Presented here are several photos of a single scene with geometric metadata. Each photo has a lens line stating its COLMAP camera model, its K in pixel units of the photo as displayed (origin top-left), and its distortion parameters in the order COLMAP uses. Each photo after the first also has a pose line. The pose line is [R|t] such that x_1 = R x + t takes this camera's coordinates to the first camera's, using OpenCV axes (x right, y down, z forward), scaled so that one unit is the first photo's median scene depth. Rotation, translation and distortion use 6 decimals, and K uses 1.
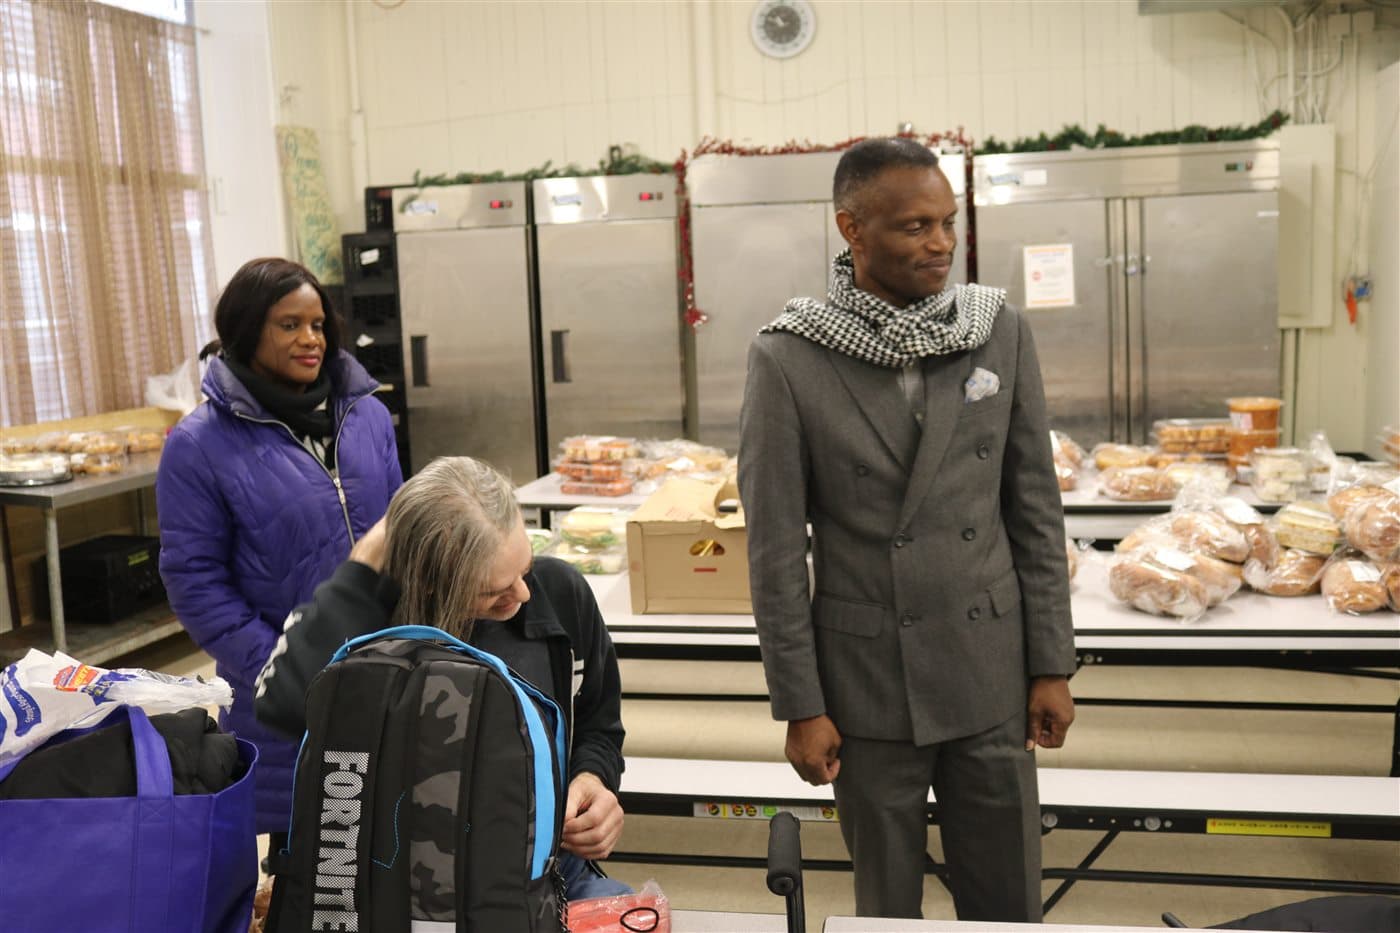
lens RADIAL K [[1219.1, 0, 702.9], [0, 1219.1, 426.0], [0, 0, 1]] dist [-0.153638, 0.146078]
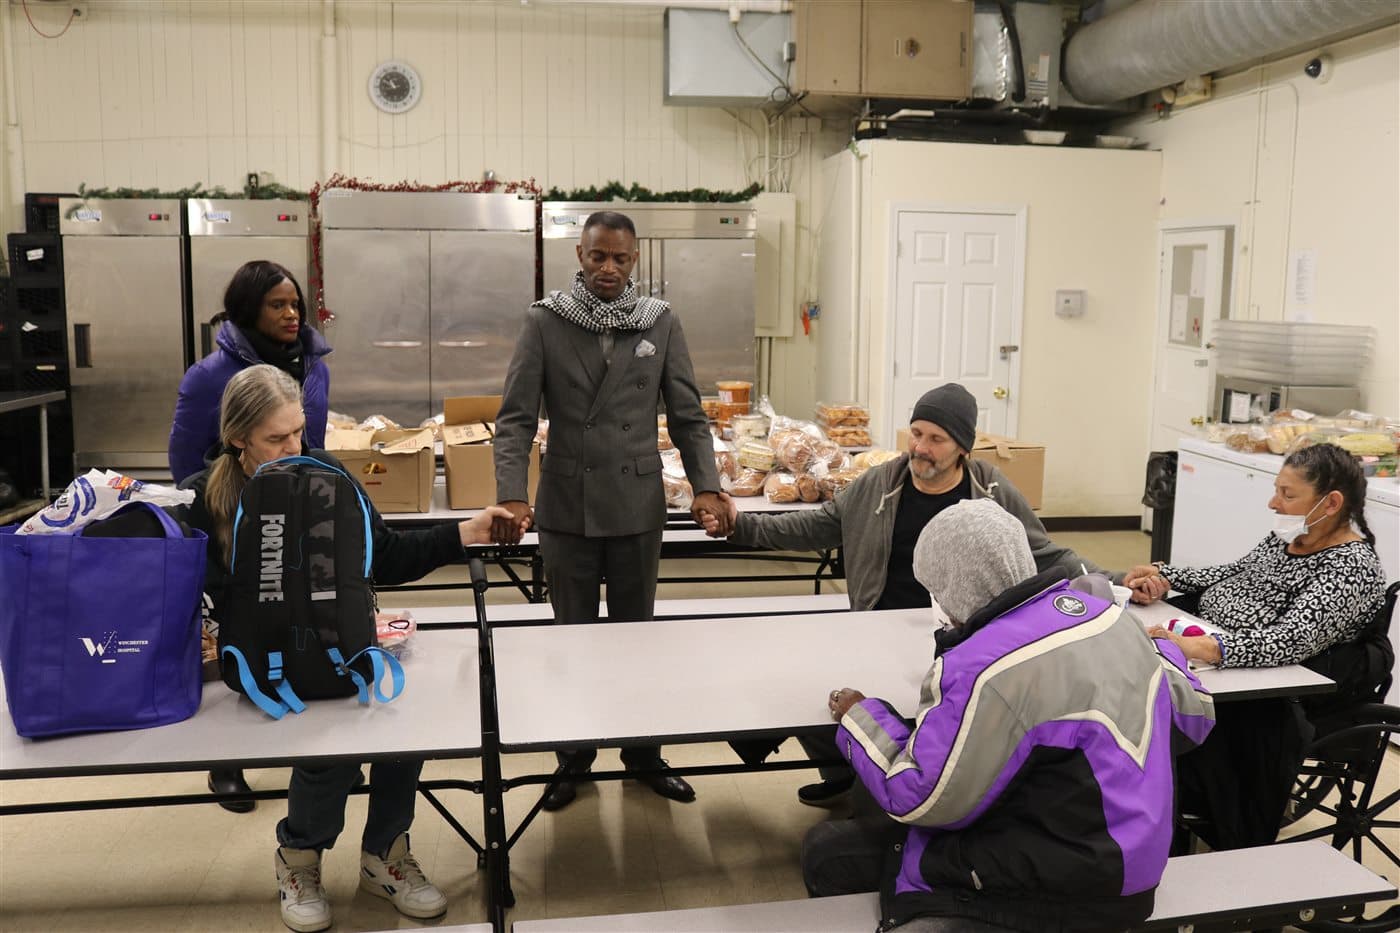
lens RADIAL K [[1369.2, 0, 700.0], [0, 1369.2, 466.5], [0, 0, 1]] dist [-0.158520, 0.160520]
pose [[0.933366, 0.000675, 0.358925, -0.156513], [-0.002887, 0.999980, 0.005626, 0.062673], [-0.358914, -0.006287, 0.933350, -0.486317]]
